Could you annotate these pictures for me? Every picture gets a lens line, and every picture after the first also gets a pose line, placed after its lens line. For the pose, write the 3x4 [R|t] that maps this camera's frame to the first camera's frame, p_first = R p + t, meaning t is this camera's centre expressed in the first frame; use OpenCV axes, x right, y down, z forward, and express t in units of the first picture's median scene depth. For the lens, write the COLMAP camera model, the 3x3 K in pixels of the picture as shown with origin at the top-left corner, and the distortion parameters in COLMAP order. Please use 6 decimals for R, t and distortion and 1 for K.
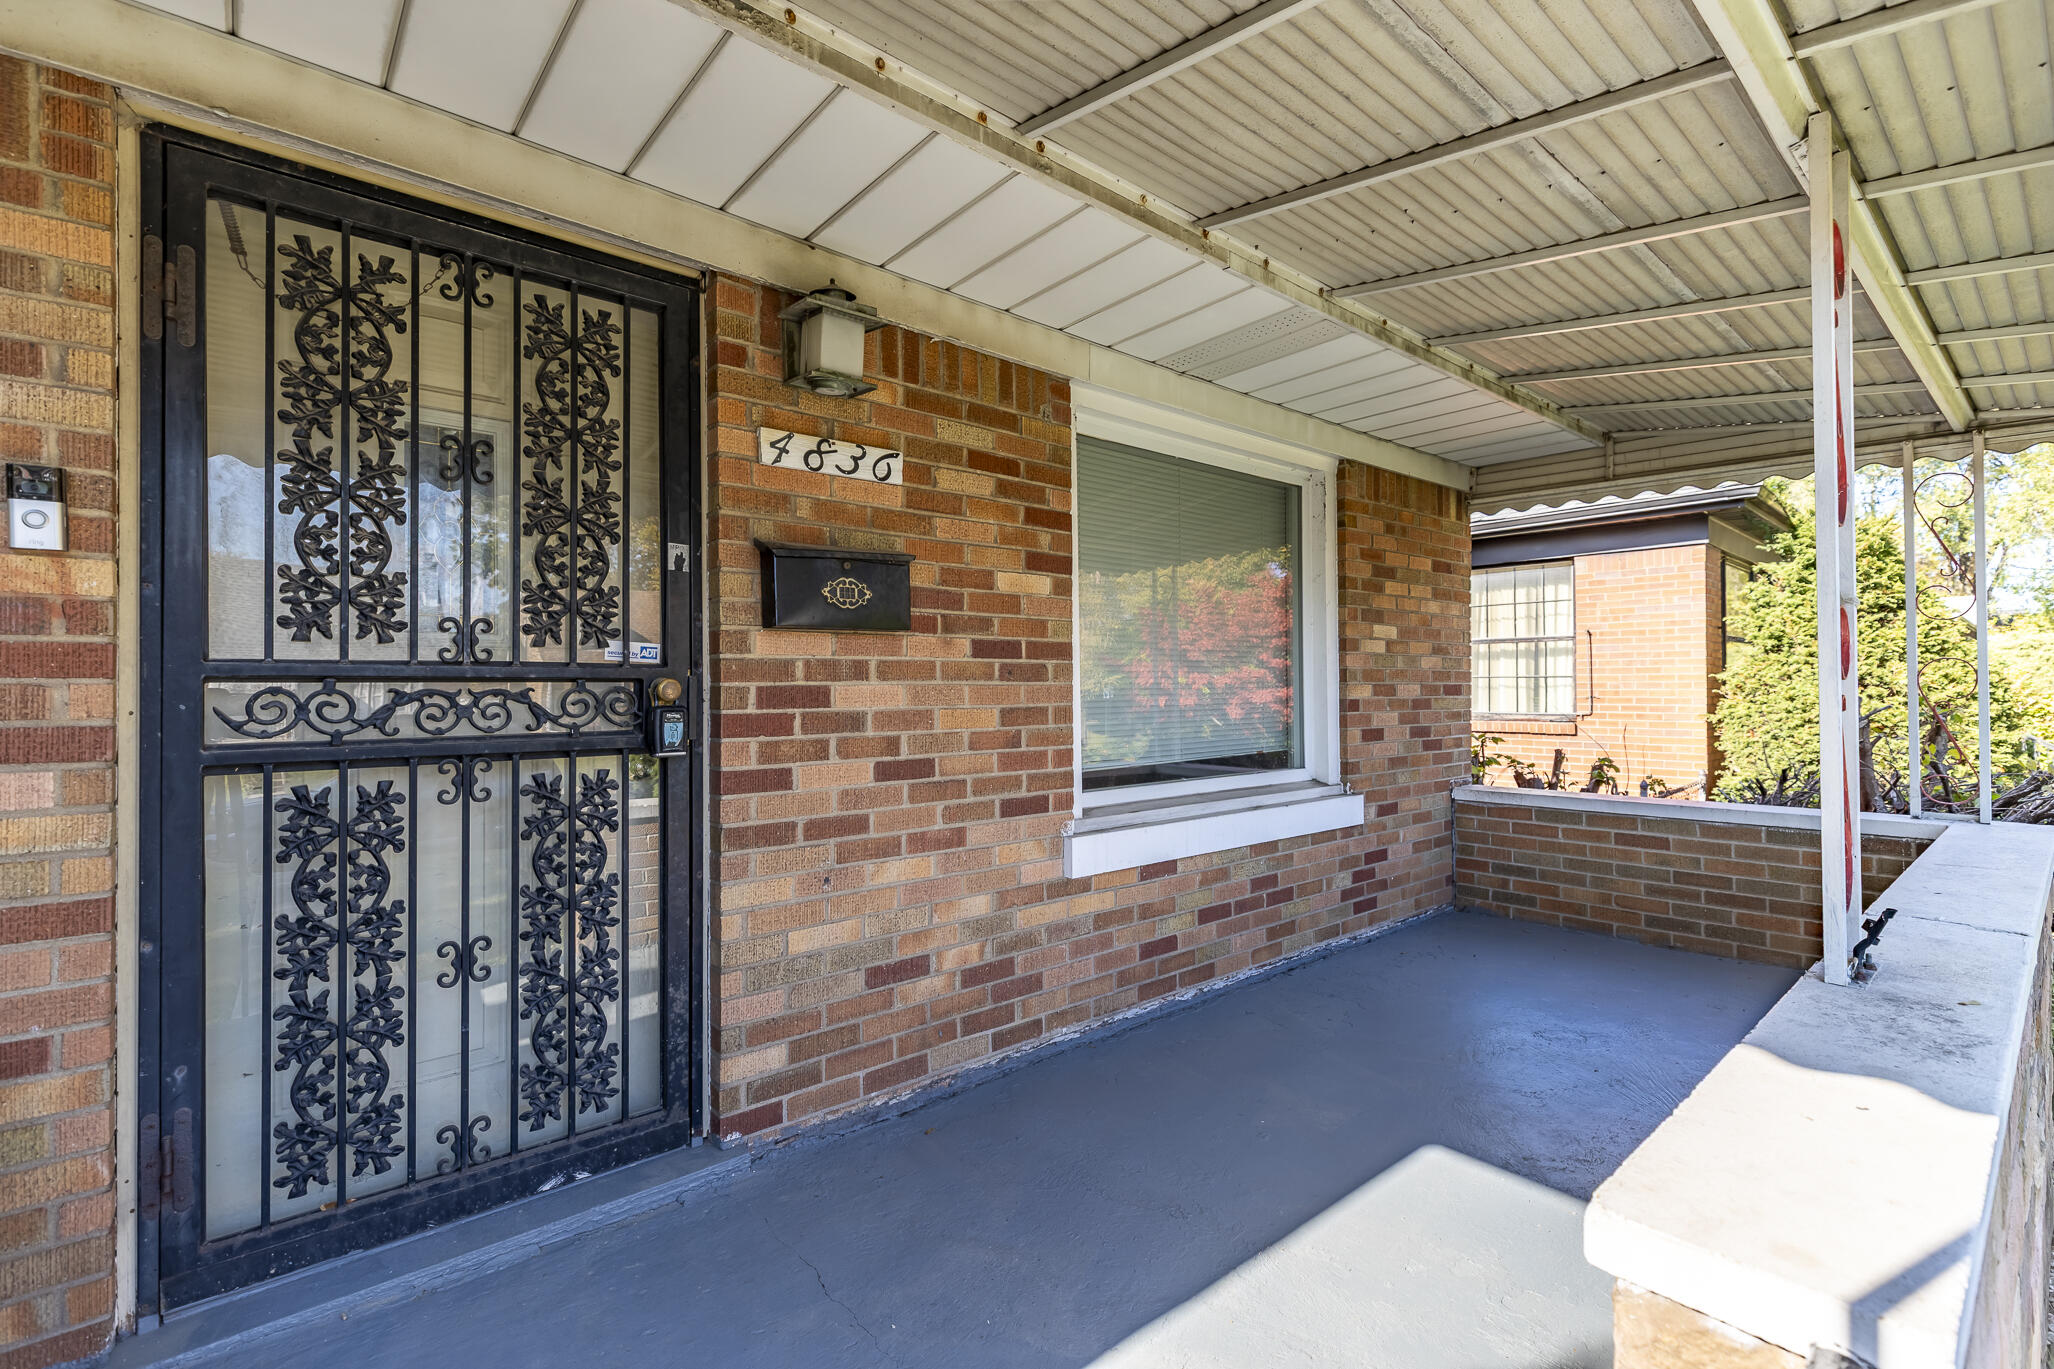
lens RADIAL K [[918.6, 0, 1038.4], [0, 918.6, 680.3], [0, 0, 1]] dist [0.005144, 0.000377]
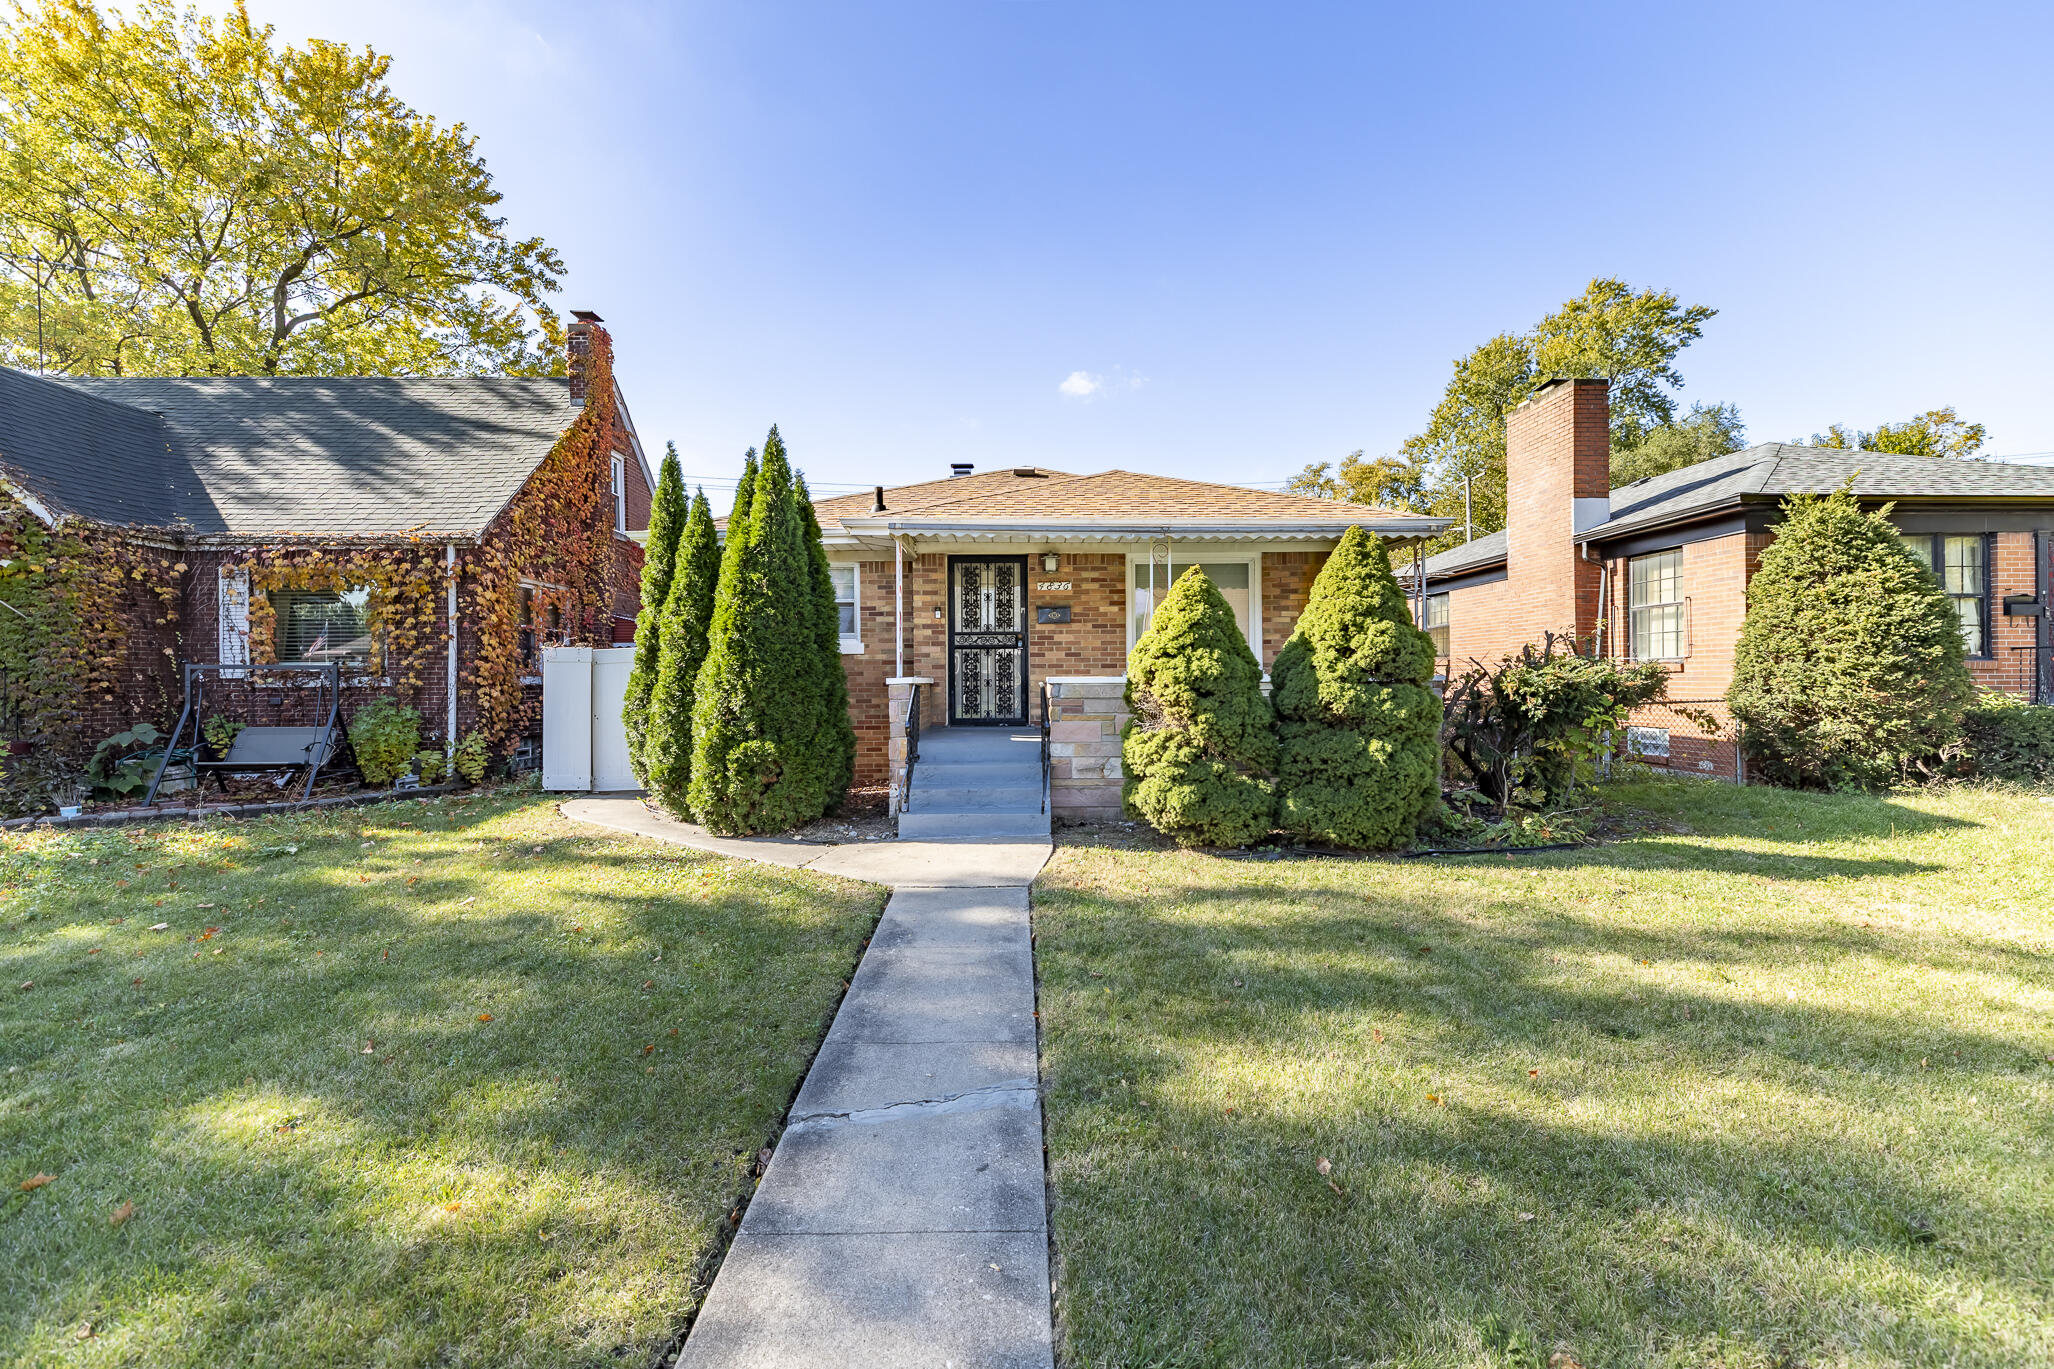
lens RADIAL K [[918.6, 0, 1025.9], [0, 918.6, 685.7], [0, 0, 1]] dist [0.005144, 0.000377]
pose [[0.768807, 0.001336, -0.639479, 2.780464], [0.007863, 0.999902, 0.011541, 0.217674], [0.639432, -0.013901, 0.768722, -2.812291]]
